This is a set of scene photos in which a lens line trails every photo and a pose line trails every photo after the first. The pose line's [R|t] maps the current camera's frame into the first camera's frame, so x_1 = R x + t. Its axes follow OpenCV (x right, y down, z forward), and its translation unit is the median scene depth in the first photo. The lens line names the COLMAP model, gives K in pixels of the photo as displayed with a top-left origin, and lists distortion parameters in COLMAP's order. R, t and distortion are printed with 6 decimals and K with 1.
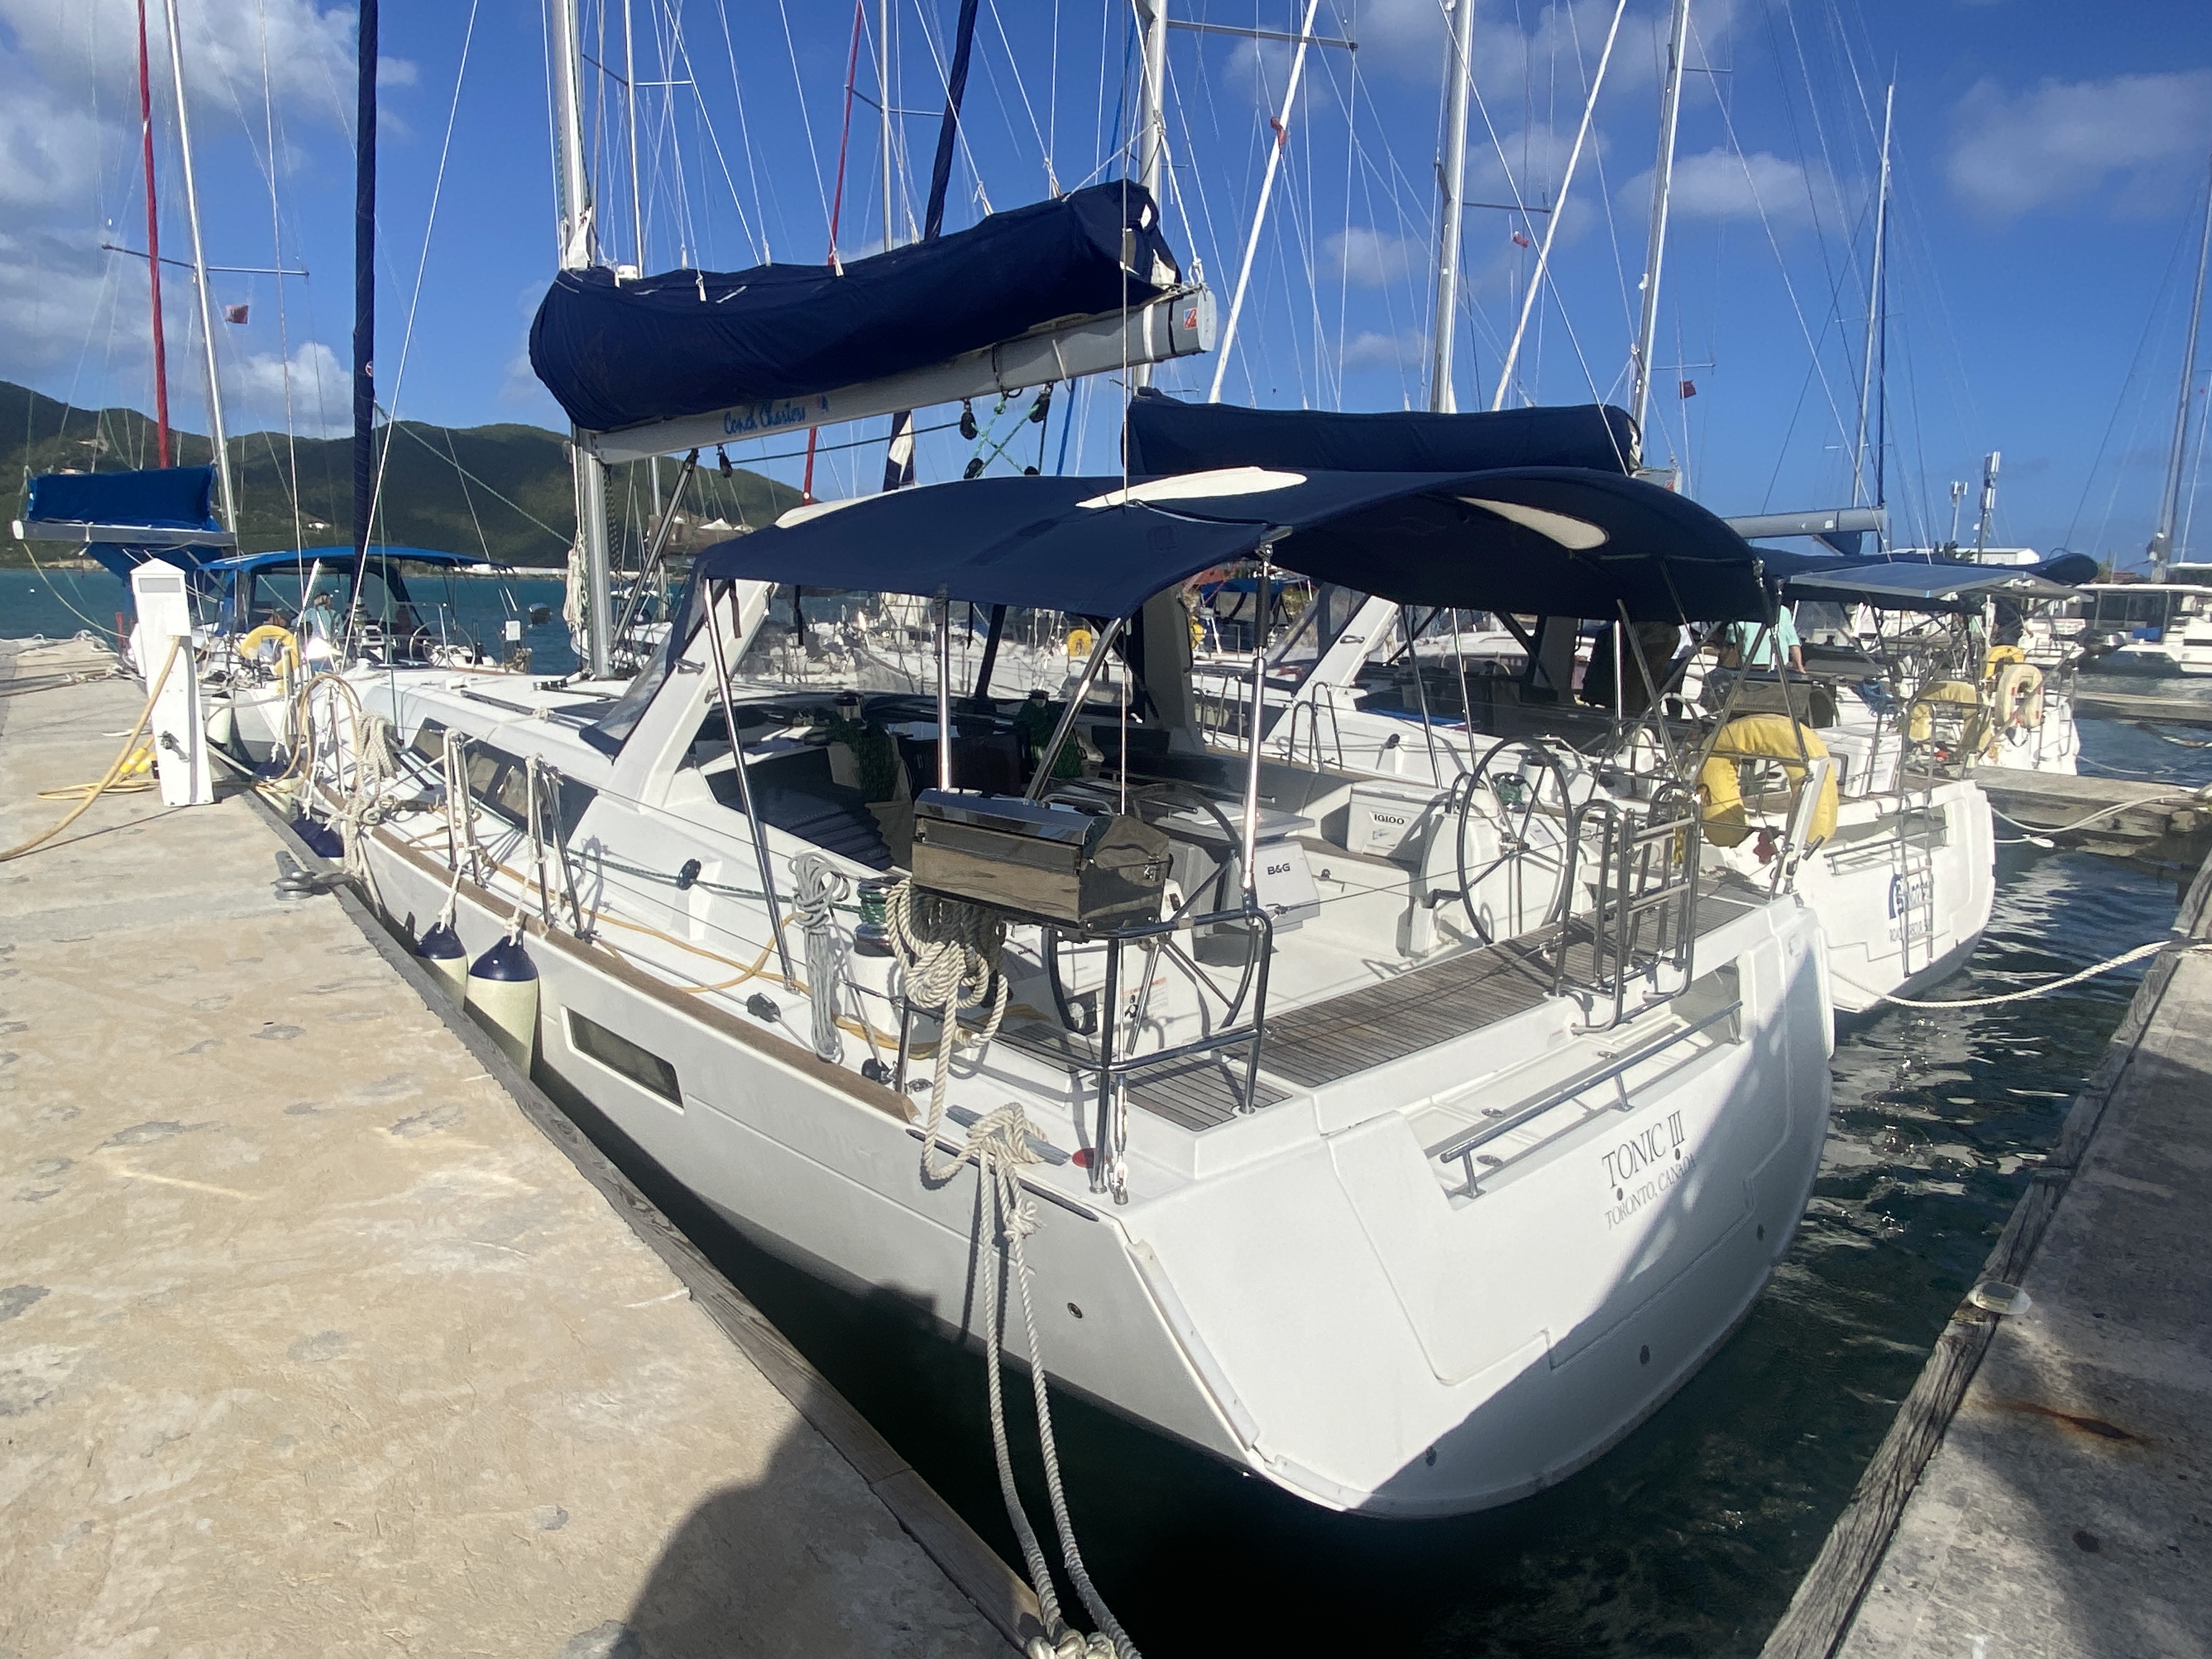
lens RADIAL K [[1316.3, 0, 1106.0], [0, 1316.3, 829.5], [0, 0, 1]] dist [0.044541, -0.003607]
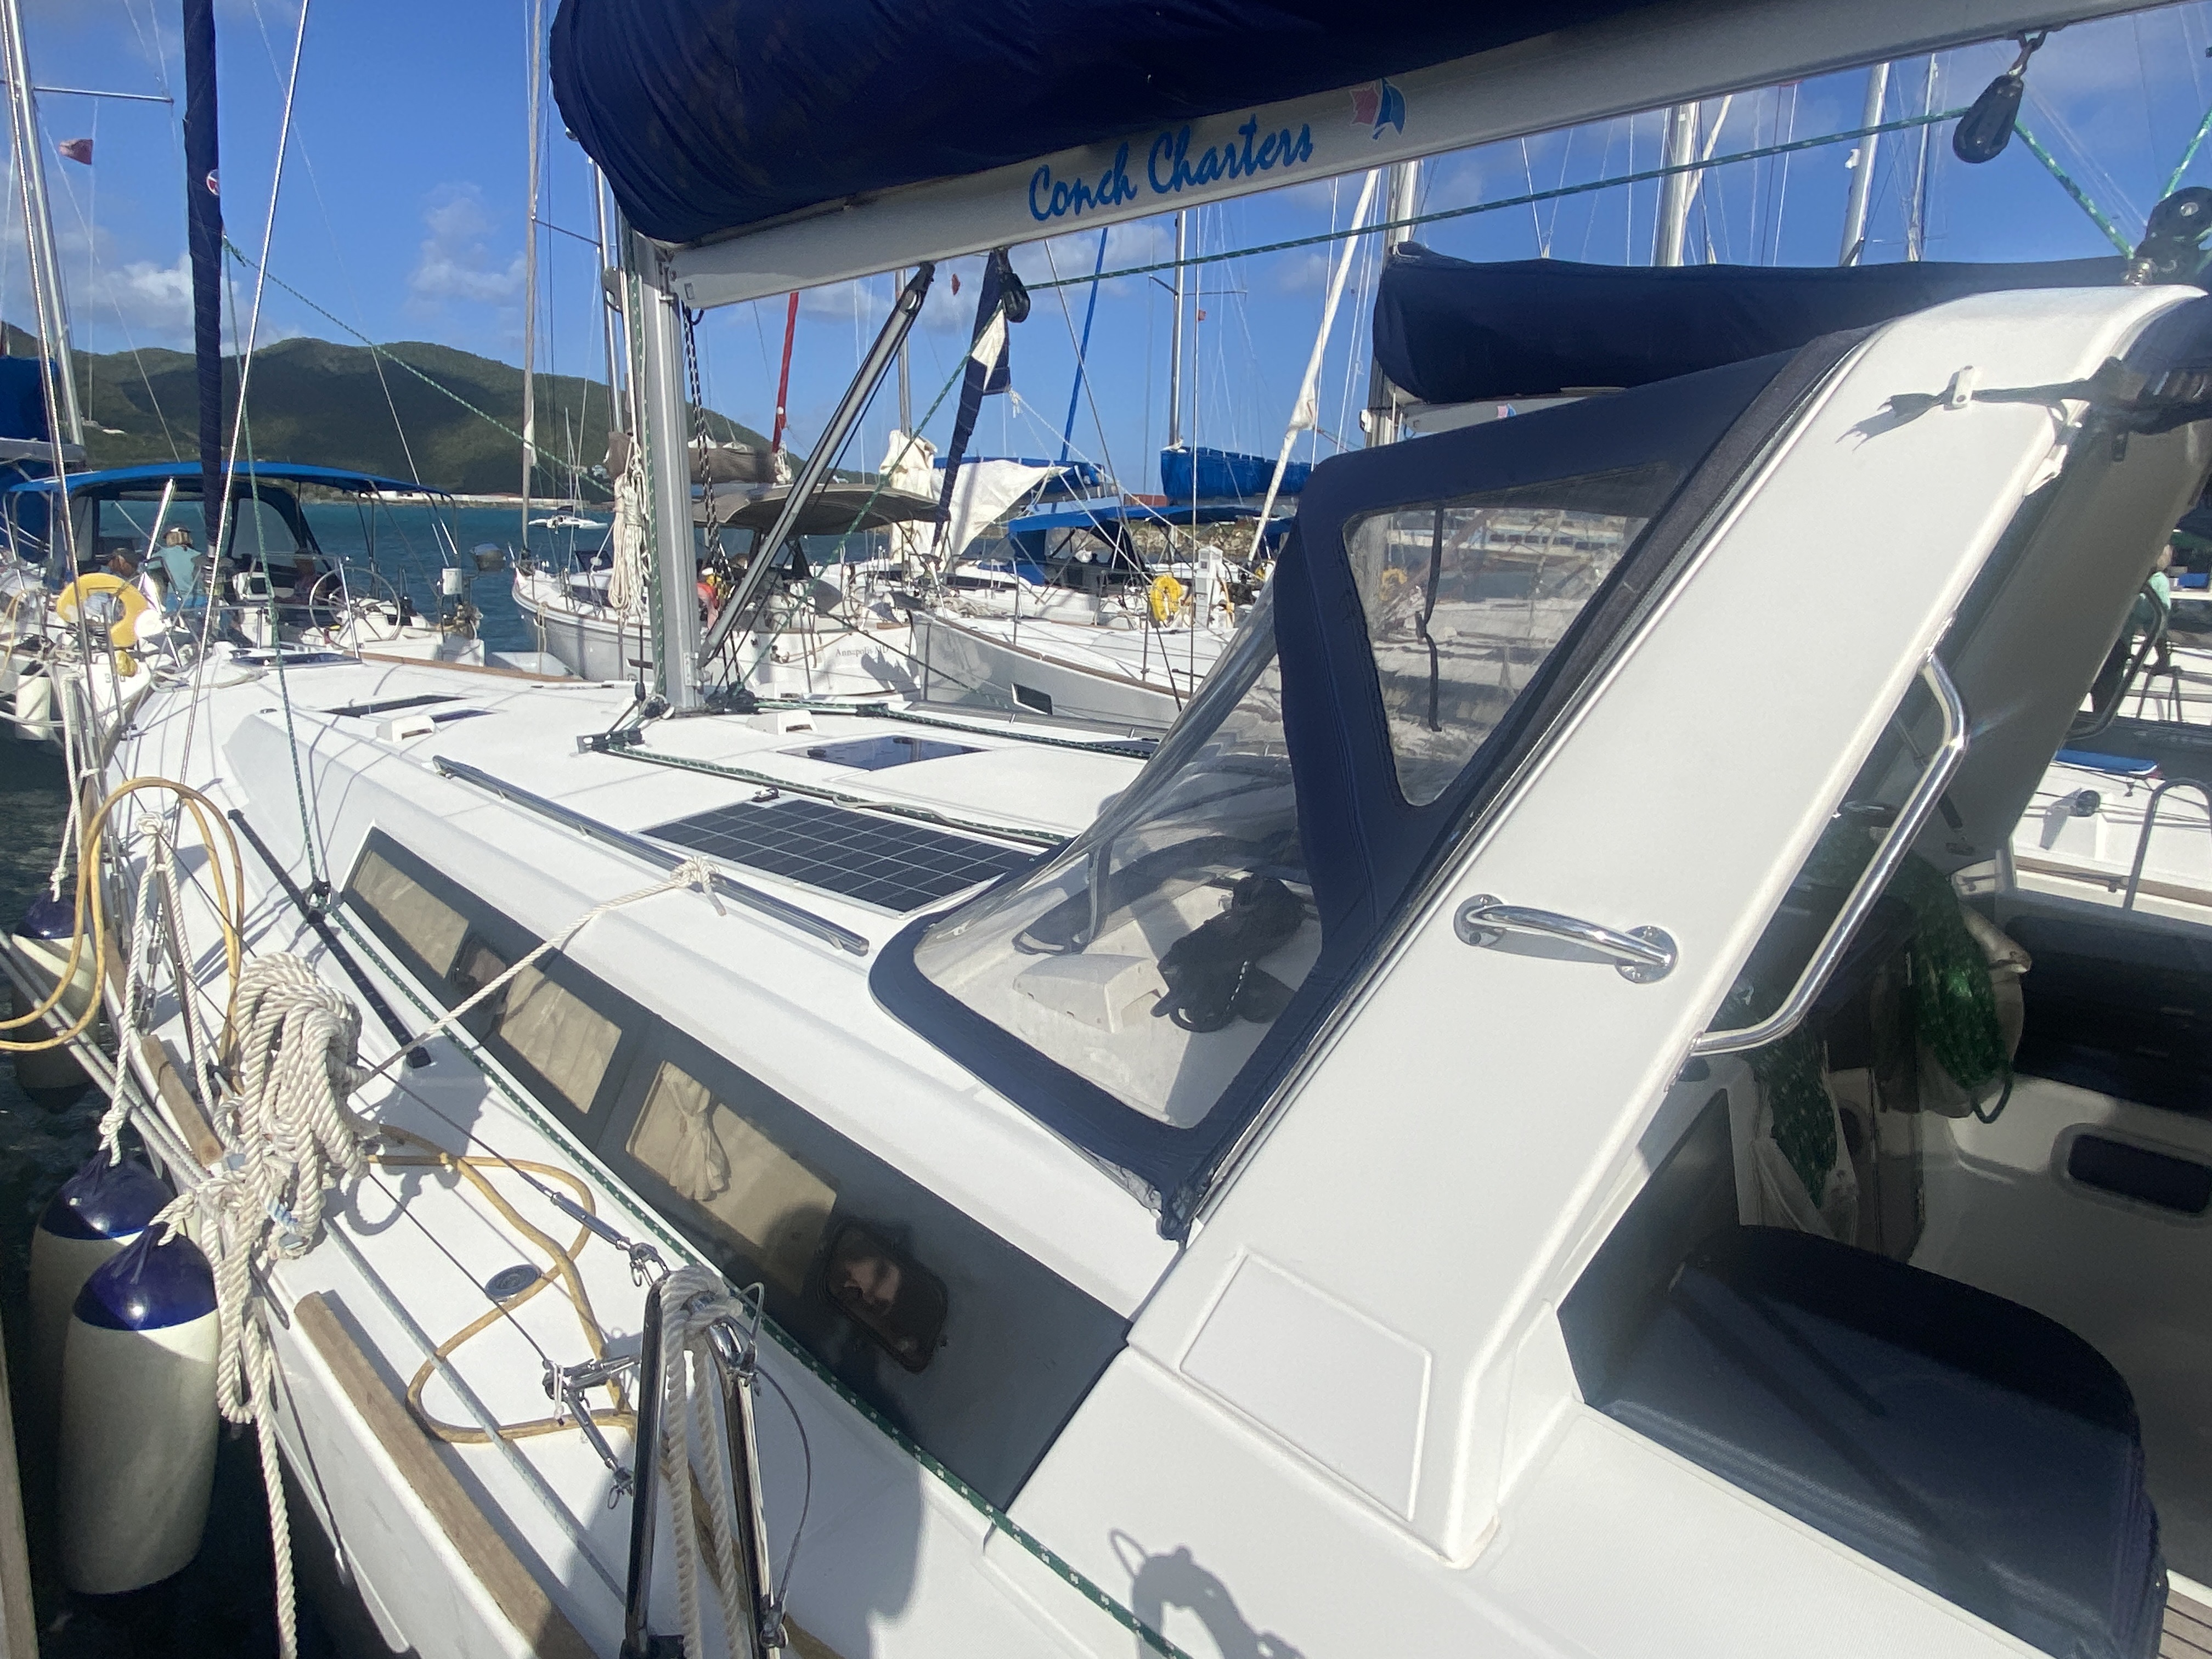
lens RADIAL K [[1316.3, 0, 1106.0], [0, 1316.3, 829.5], [0, 0, 1]] dist [0.044541, -0.003607]
pose [[0.998304, -0.000008, 0.058215, -0.140268], [-0.002777, 0.998855, 0.047757, -0.053280], [-0.058149, -0.047838, 0.997161, 0.258127]]
